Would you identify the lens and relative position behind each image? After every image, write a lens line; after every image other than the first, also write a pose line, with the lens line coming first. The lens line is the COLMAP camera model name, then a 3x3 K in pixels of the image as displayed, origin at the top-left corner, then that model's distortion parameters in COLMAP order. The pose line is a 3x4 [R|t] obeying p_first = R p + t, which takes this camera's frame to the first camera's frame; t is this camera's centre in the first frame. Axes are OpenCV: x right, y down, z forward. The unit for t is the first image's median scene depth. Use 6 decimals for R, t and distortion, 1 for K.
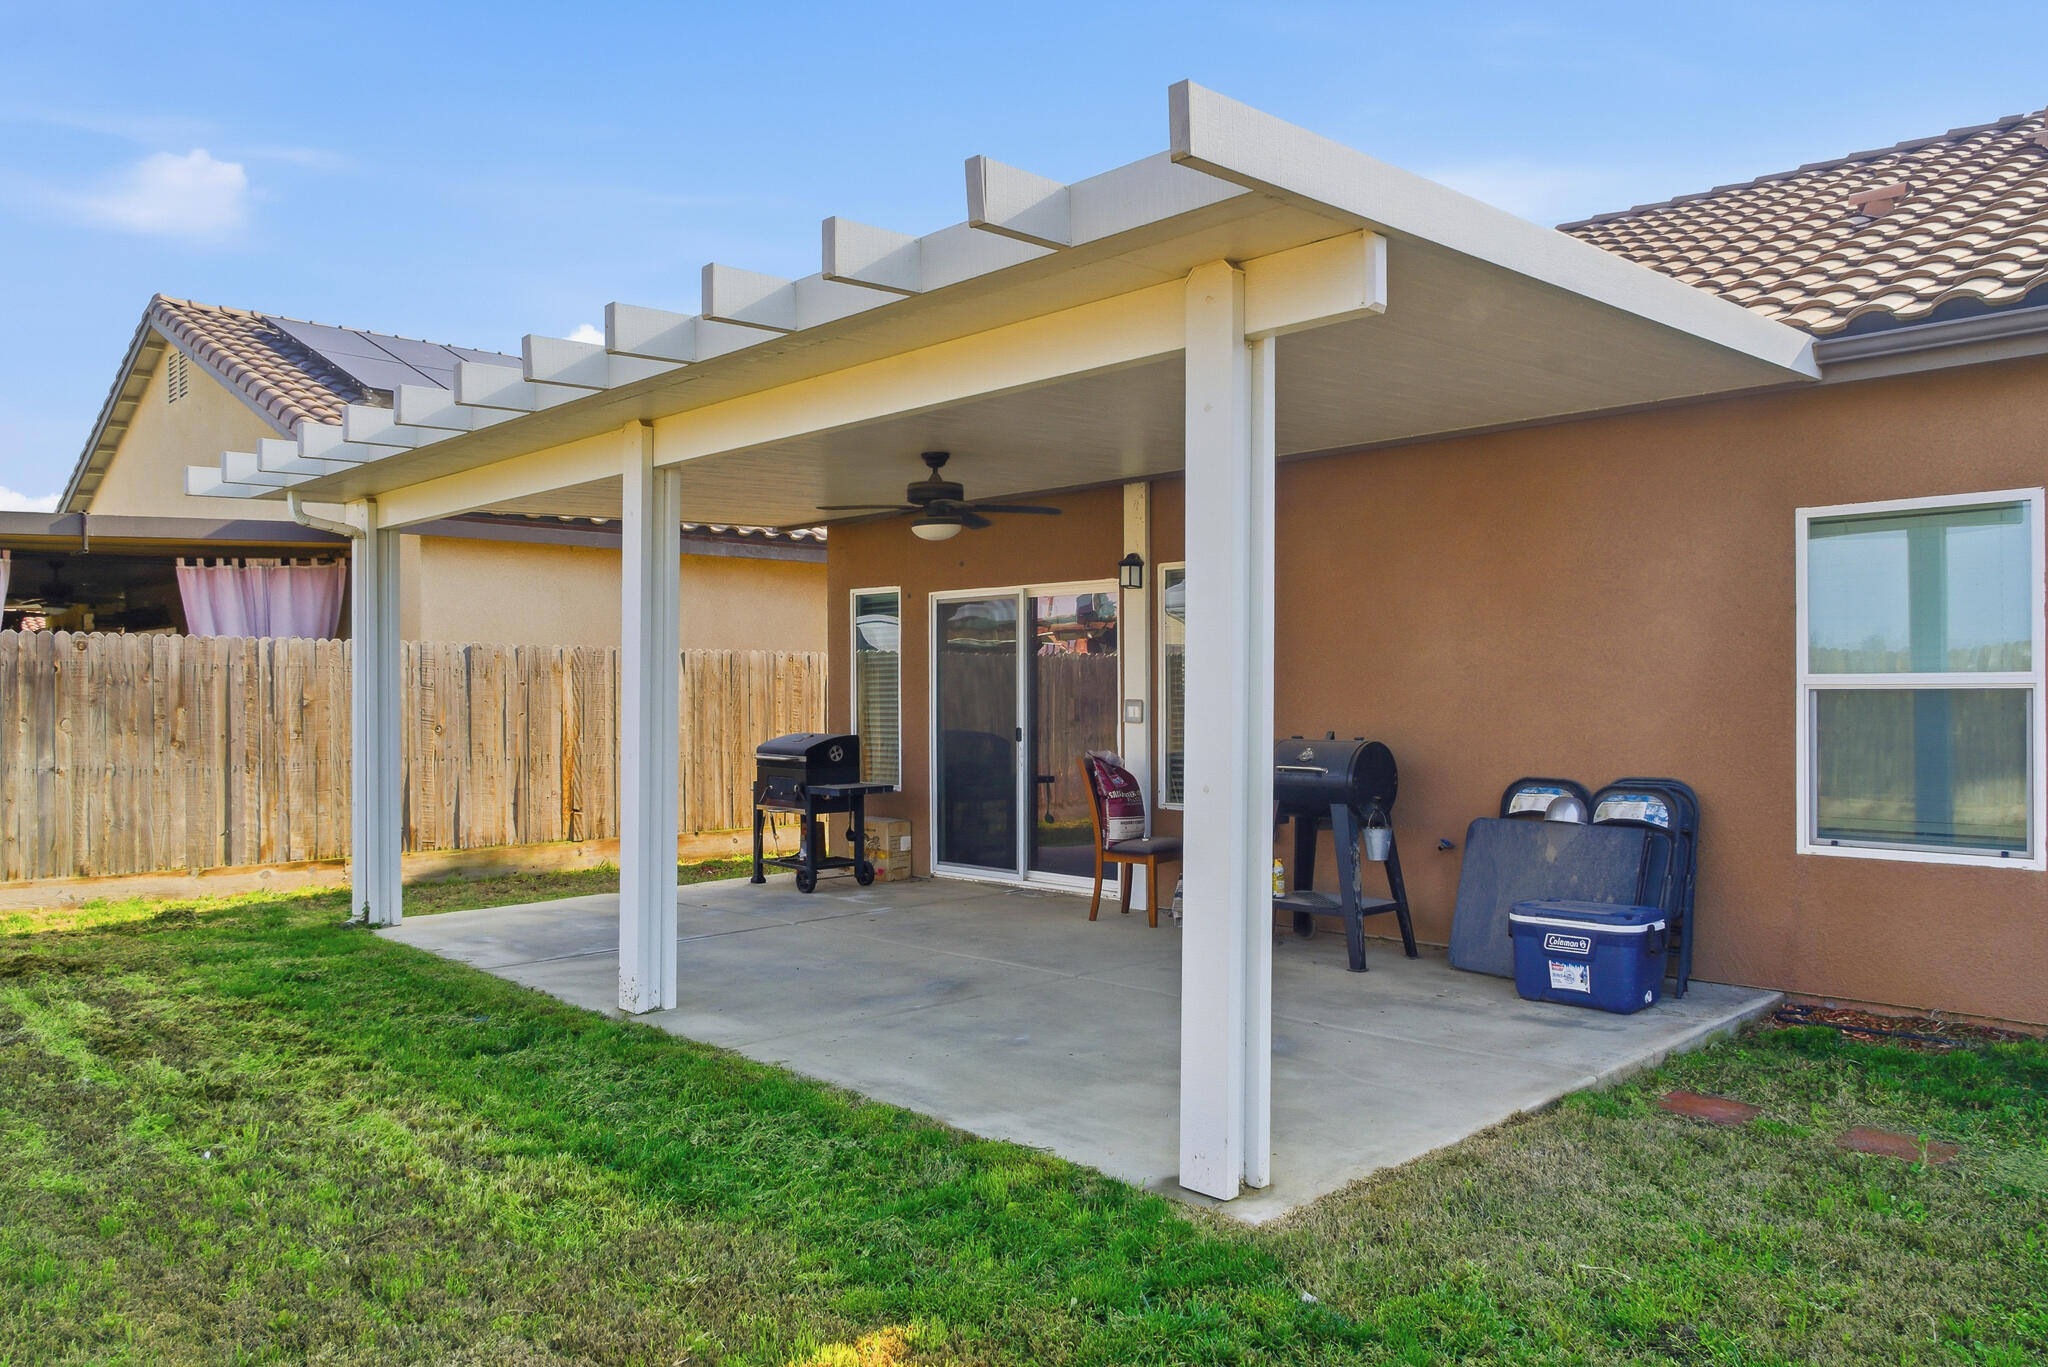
lens RADIAL K [[1476.6, 0, 1027.0], [0, 1476.6, 673.0], [0, 0, 1]] dist [0.005565, 0.000174]
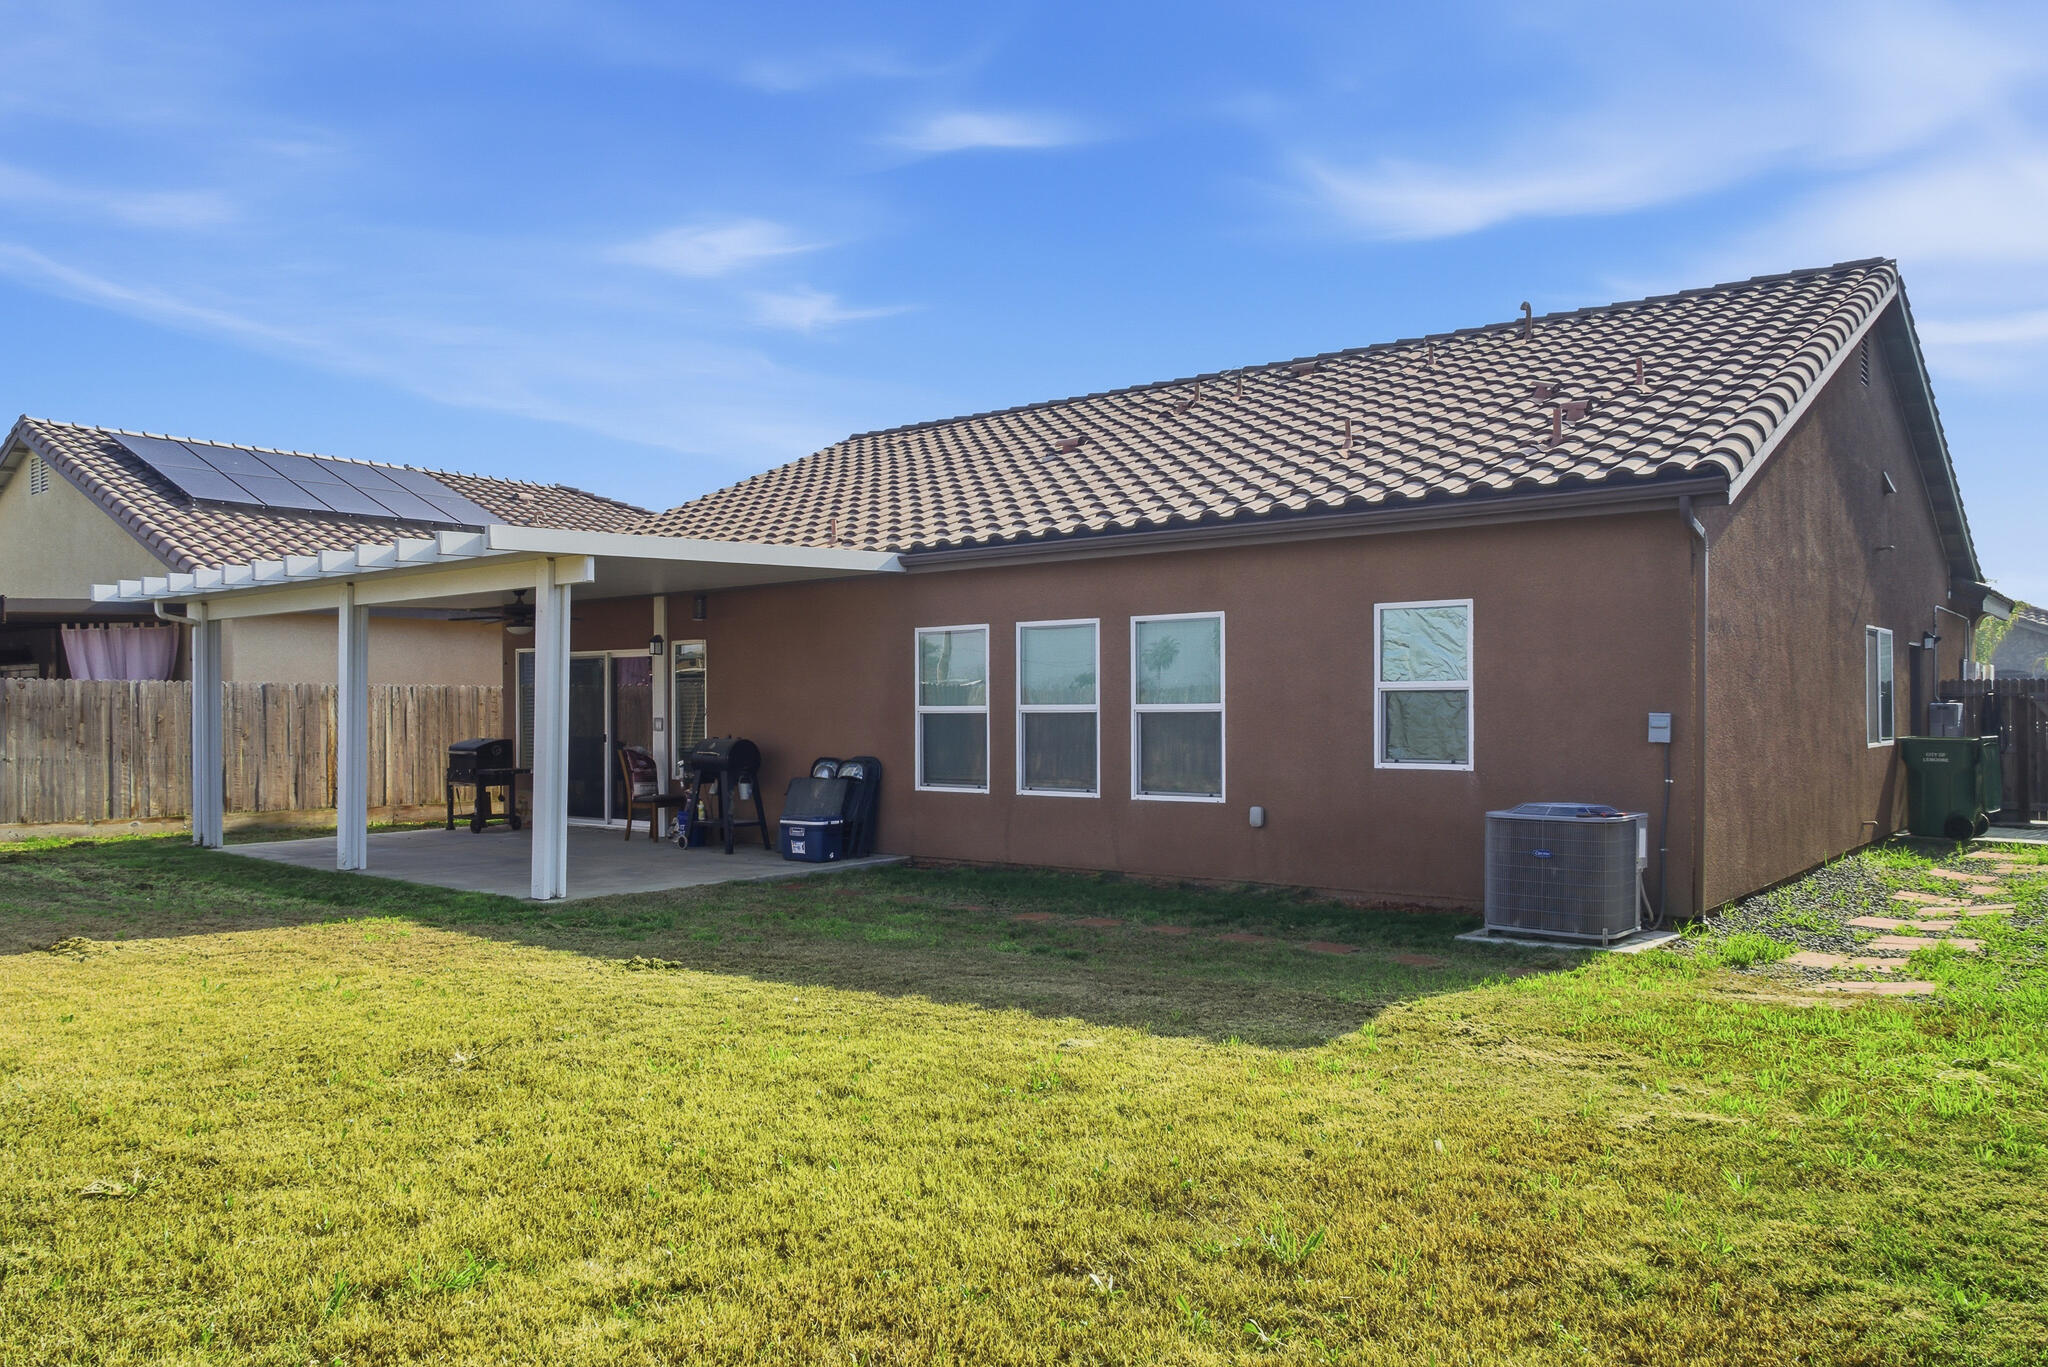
lens RADIAL K [[1476.6, 0, 1021.1], [0, 1476.6, 702.2], [0, 0, 1]] dist [0.005565, 0.000174]
pose [[0.994548, 0.000893, 0.104281, 0.295441], [-0.001790, 0.999962, 0.008505, -0.015449], [-0.104269, -0.008645, 0.994512, -0.741352]]
